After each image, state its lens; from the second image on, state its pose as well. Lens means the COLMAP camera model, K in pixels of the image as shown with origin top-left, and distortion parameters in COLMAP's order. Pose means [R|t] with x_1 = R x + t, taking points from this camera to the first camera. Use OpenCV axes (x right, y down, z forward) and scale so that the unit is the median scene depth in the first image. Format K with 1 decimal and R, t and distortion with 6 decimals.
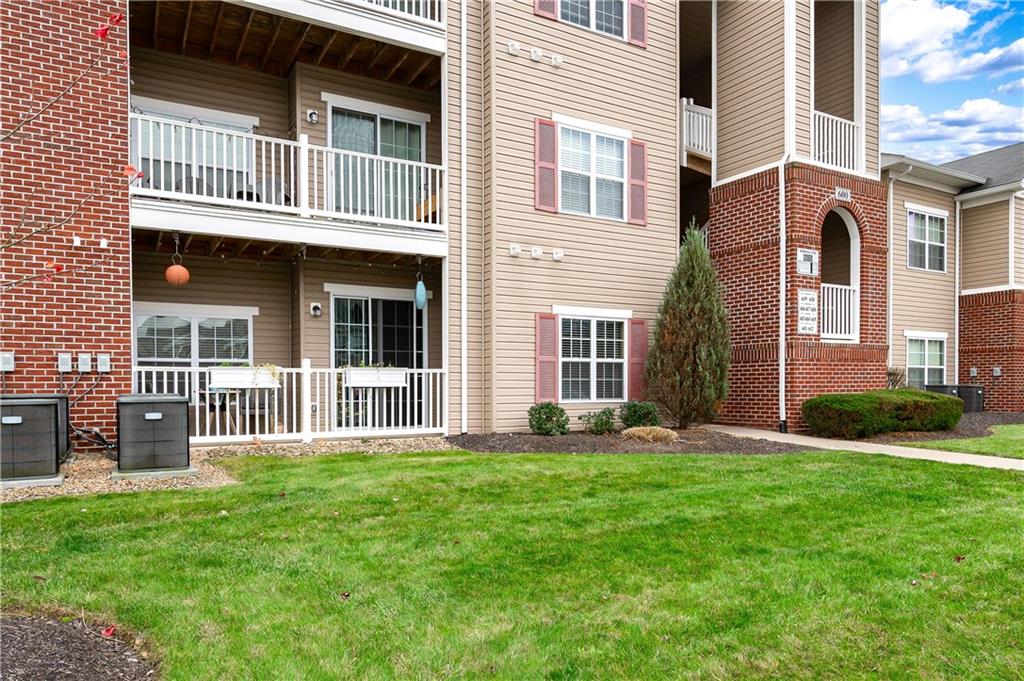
lens RADIAL K [[442.7, 0, 512.1], [0, 442.7, 359.3], [0, 0, 1]] dist [-0.000236, 0.000090]
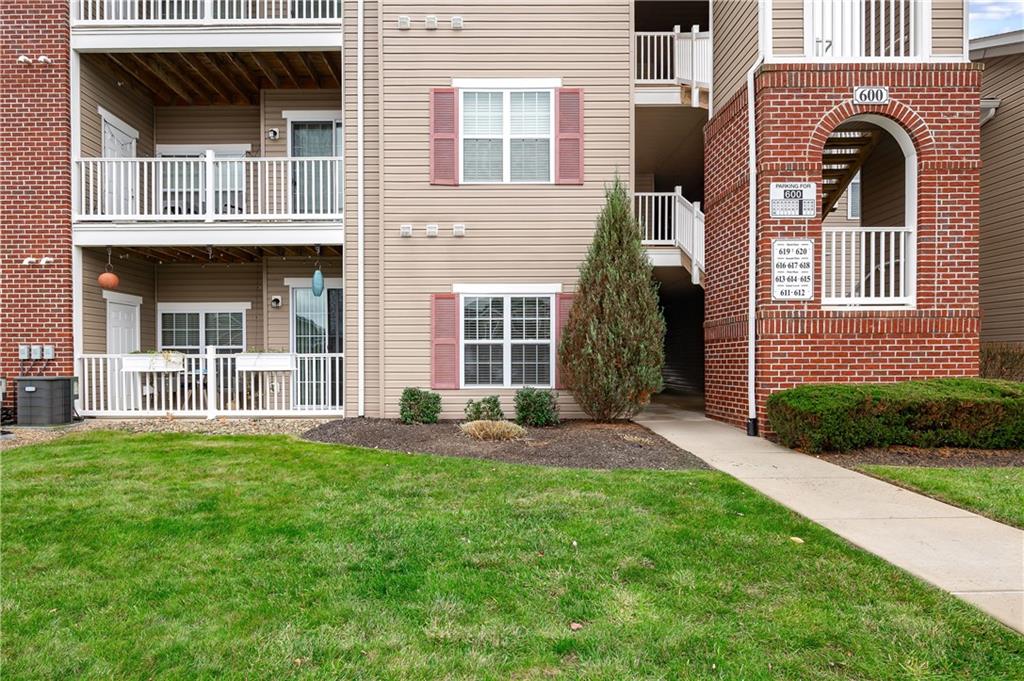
lens RADIAL K [[412.8, 0, 495.6], [0, 412.8, 342.0], [0, 0, 1]] dist [-0.000310, -0.000325]
pose [[0.934126, -0.017480, -0.356515, 0.460832], [0.018819, 0.999823, 0.000286, 0.001709], [0.356447, -0.006977, 0.934290, 0.203096]]
